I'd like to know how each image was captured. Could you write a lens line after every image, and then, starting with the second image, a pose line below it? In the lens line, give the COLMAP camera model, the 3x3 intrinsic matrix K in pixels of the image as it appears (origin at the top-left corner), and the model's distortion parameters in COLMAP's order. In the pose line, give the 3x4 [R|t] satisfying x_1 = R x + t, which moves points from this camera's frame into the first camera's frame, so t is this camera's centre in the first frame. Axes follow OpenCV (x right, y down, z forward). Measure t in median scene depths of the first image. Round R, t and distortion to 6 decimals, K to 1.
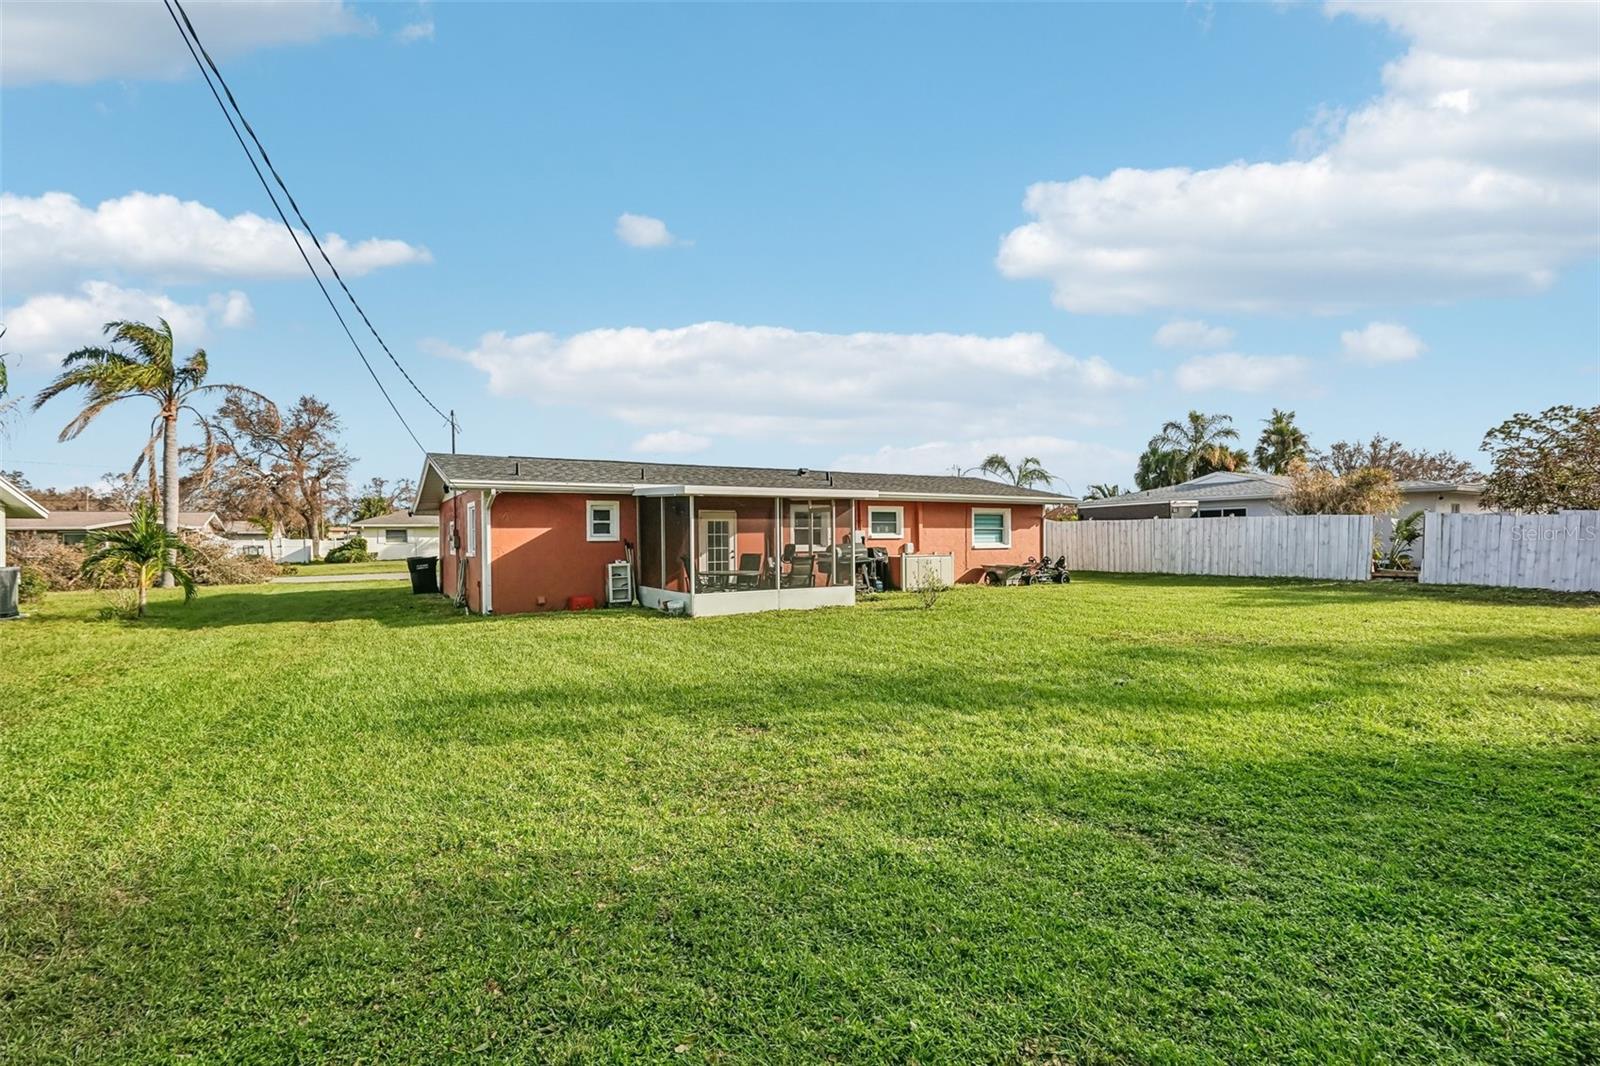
lens RADIAL K [[751.1, 0, 800.0], [0, 751.1, 533.0], [0, 0, 1]] dist [-0.014705, 0.008870]
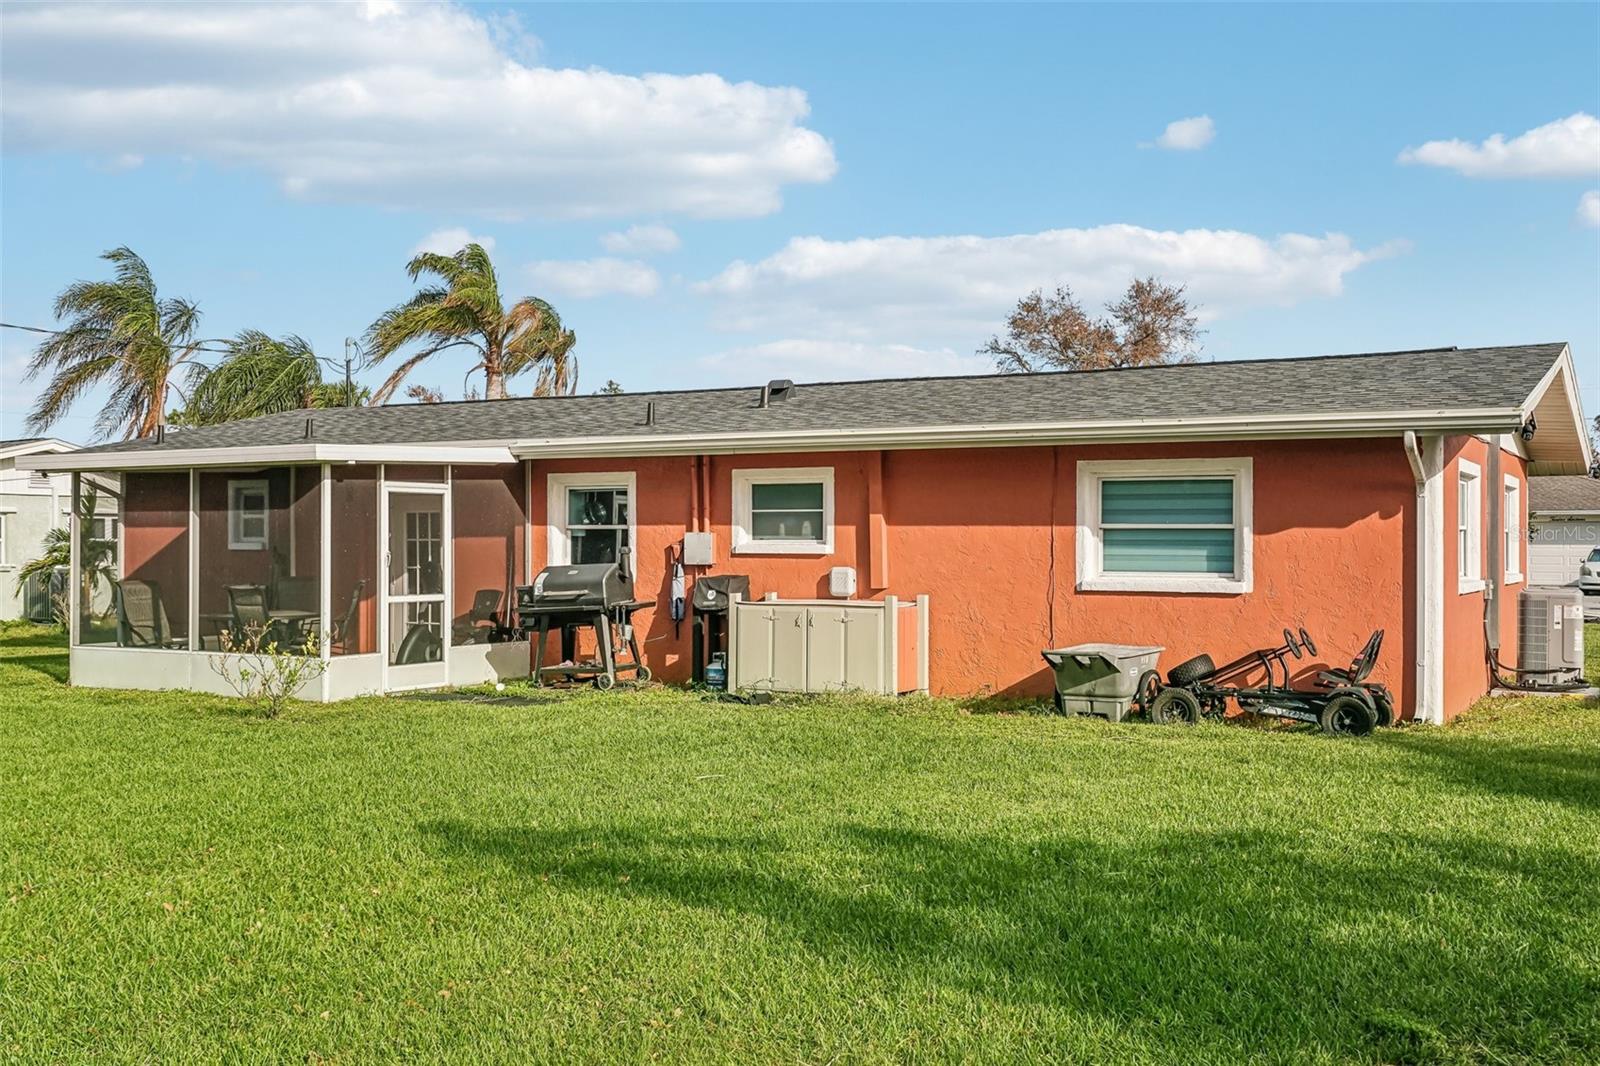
lens RADIAL K [[1645.5, 0, 800.0], [0, 1645.5, 533.0], [0, 0, 1]] dist [0.005178, 0.000887]
pose [[0.503976, 0.004654, -0.863705, 0.812652], [-0.003187, 0.999989, 0.003528, -0.006089], [0.863712, 0.000974, 0.503985, 0.579601]]
